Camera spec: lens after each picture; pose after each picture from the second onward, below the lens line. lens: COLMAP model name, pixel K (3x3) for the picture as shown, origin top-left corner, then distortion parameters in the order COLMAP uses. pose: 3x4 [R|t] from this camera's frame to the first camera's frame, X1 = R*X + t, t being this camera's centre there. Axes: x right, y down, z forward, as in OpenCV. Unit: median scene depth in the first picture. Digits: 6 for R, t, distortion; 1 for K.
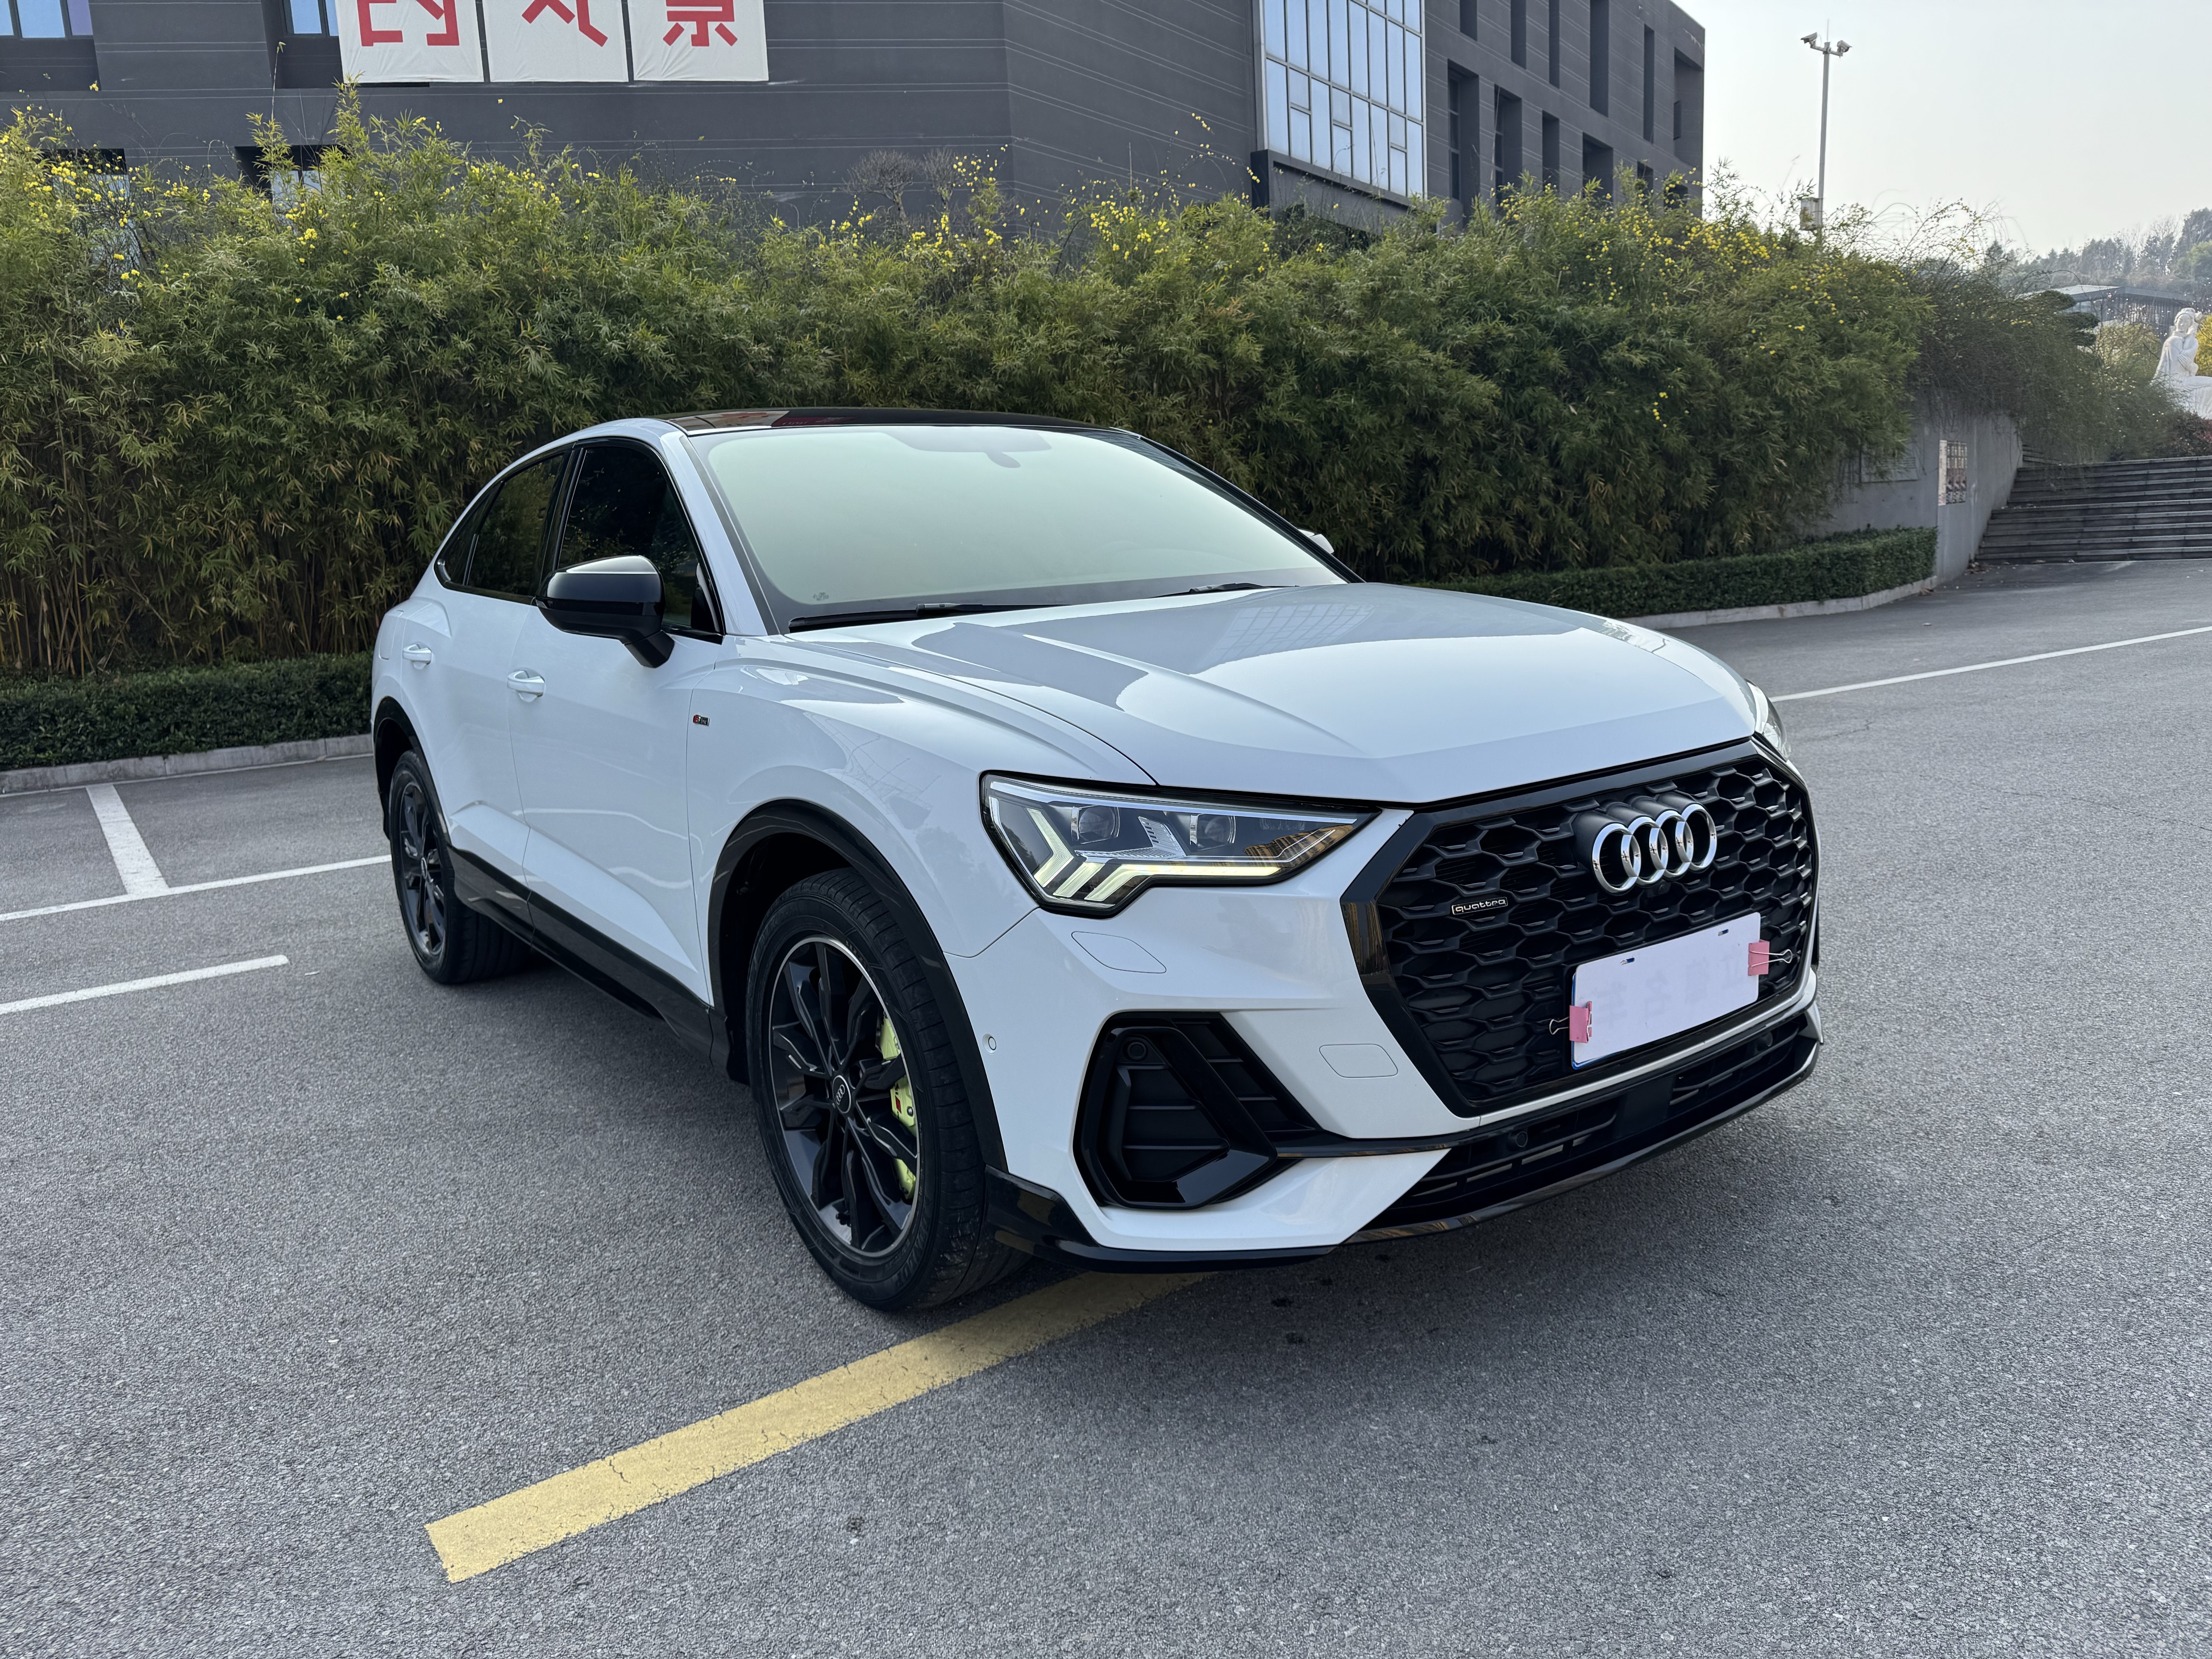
lens RADIAL K [[1542.4, 0, 1099.7], [0, 1542.4, 827.9], [0, 0, 1]] dist [0.008534, -0.026507]
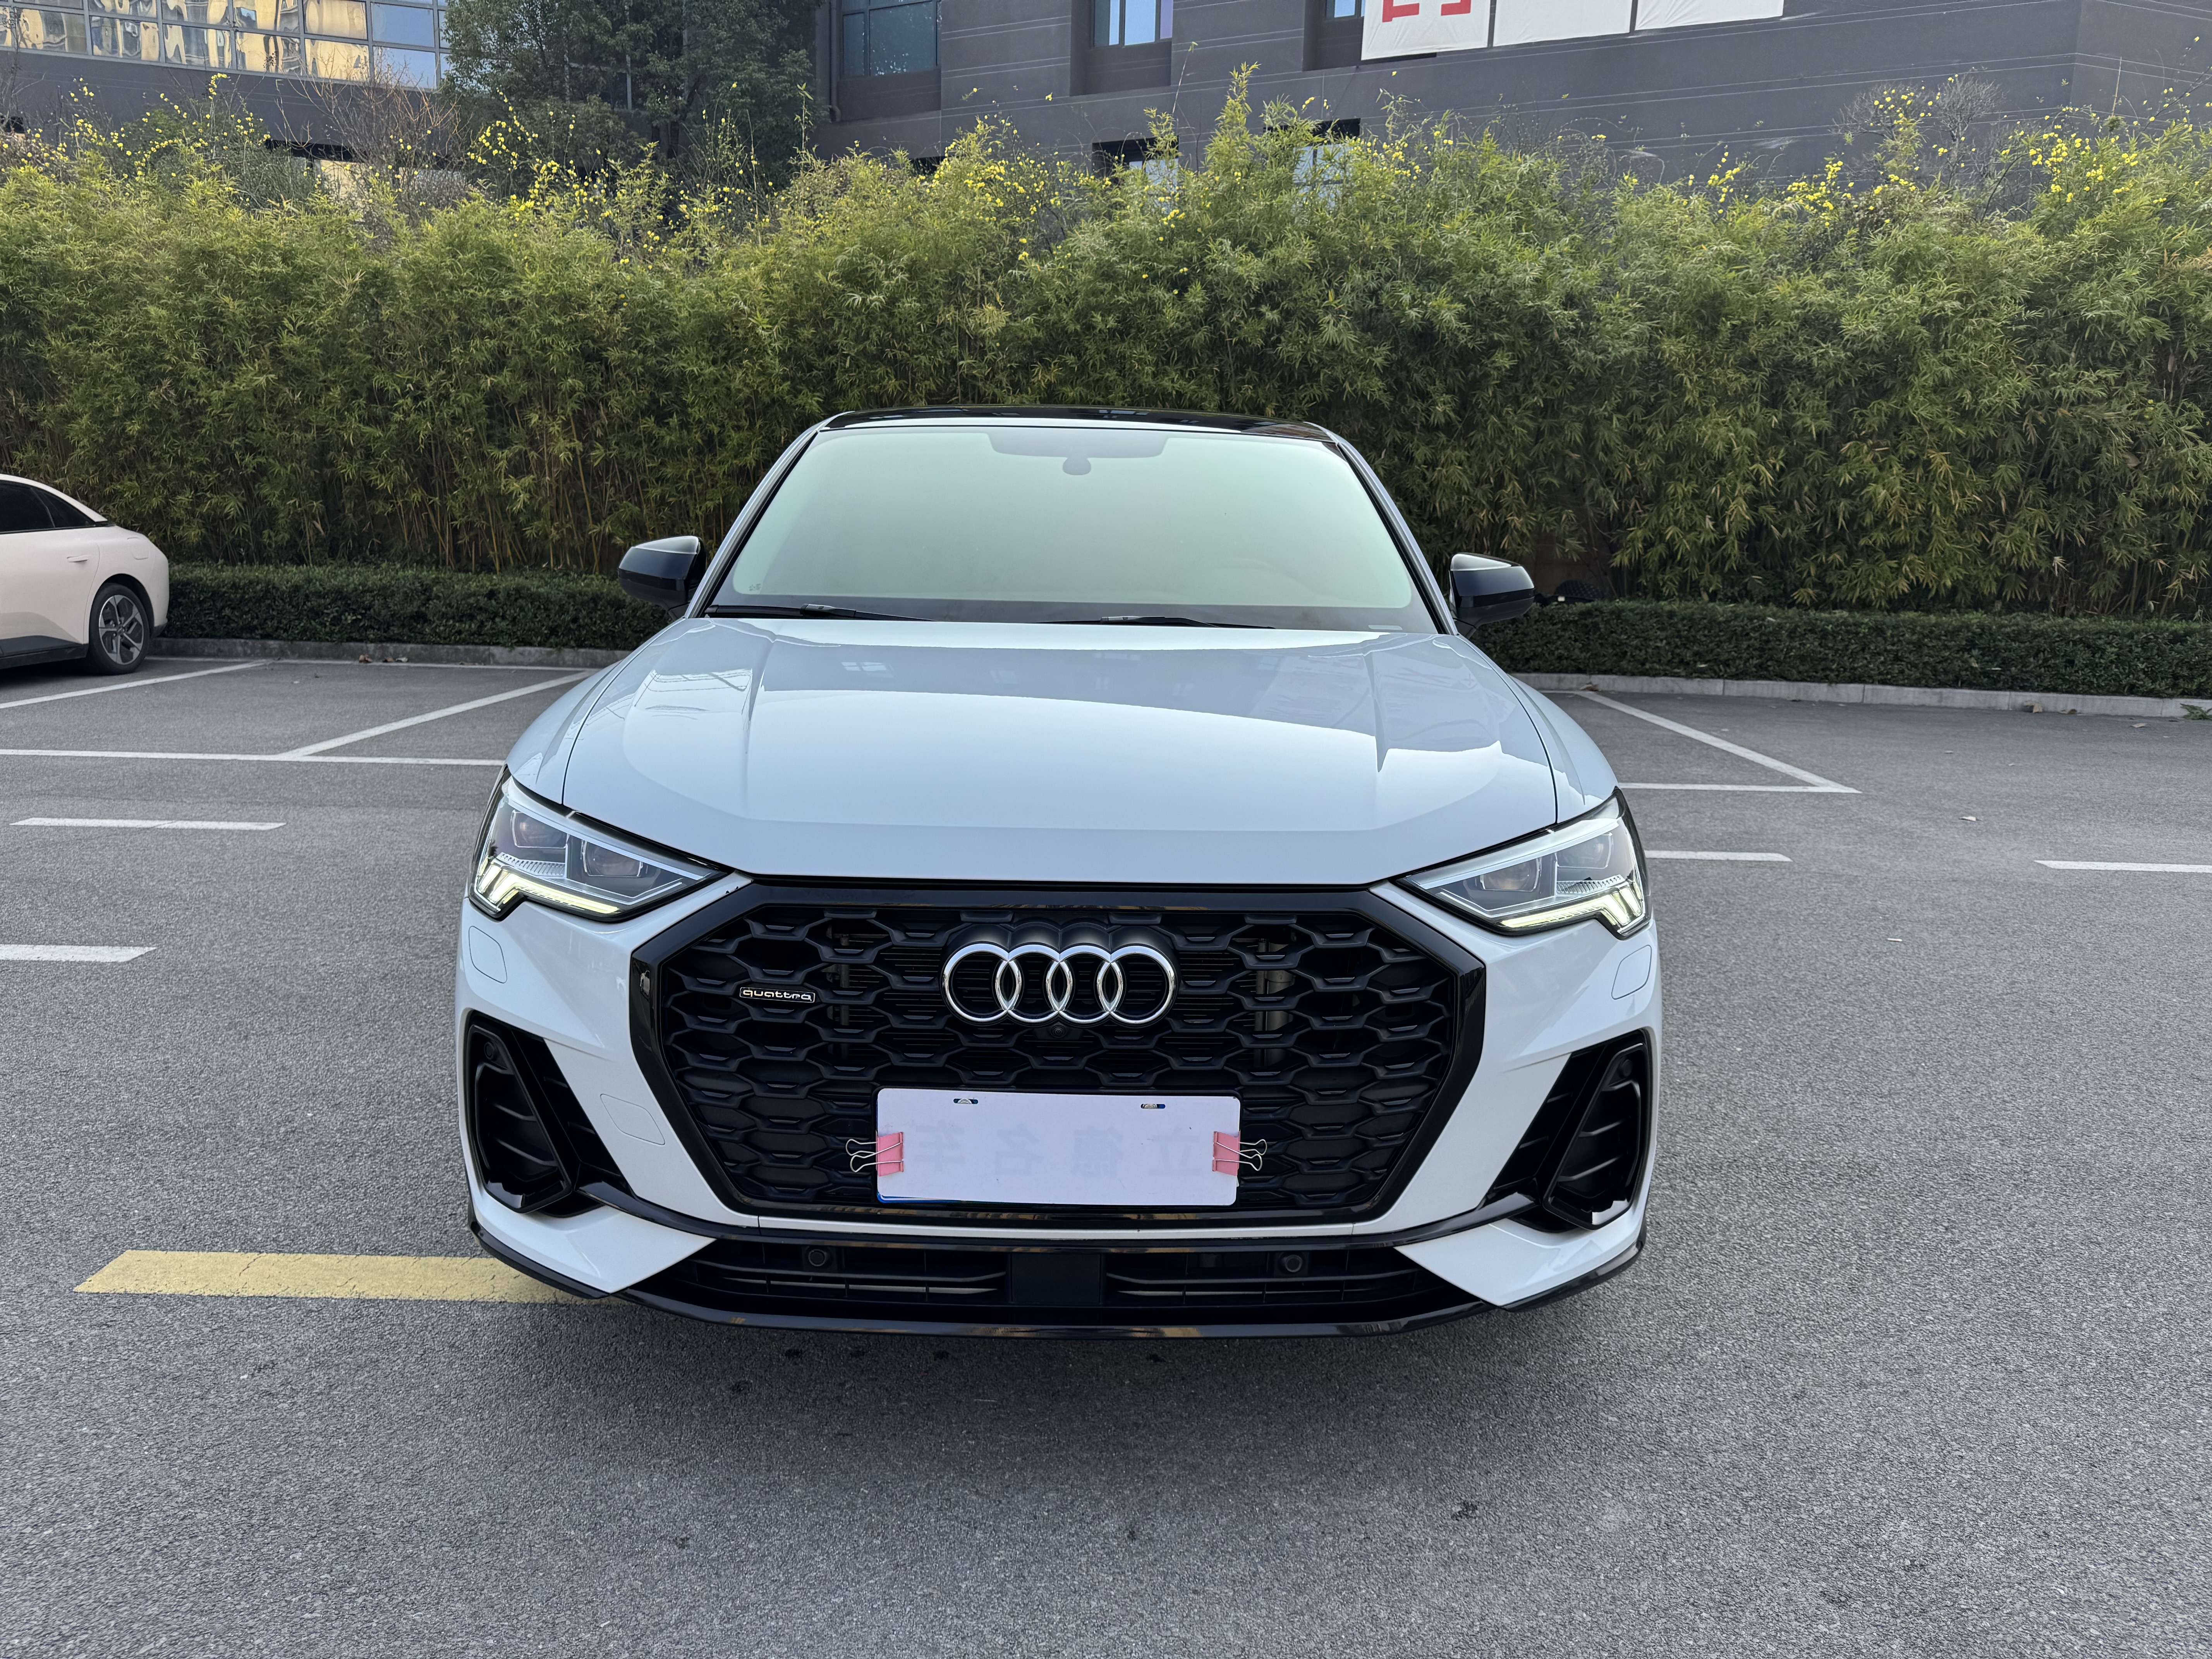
lens RADIAL K [[1542.4, 0, 1099.7], [0, 1542.4, 827.9], [0, 0, 1]] dist [0.008534, -0.026507]
pose [[0.806160, 0.180027, -0.563646, 0.162637], [-0.164820, 0.983211, 0.078300, -0.027415], [0.568279, 0.029777, 0.822297, 0.061998]]
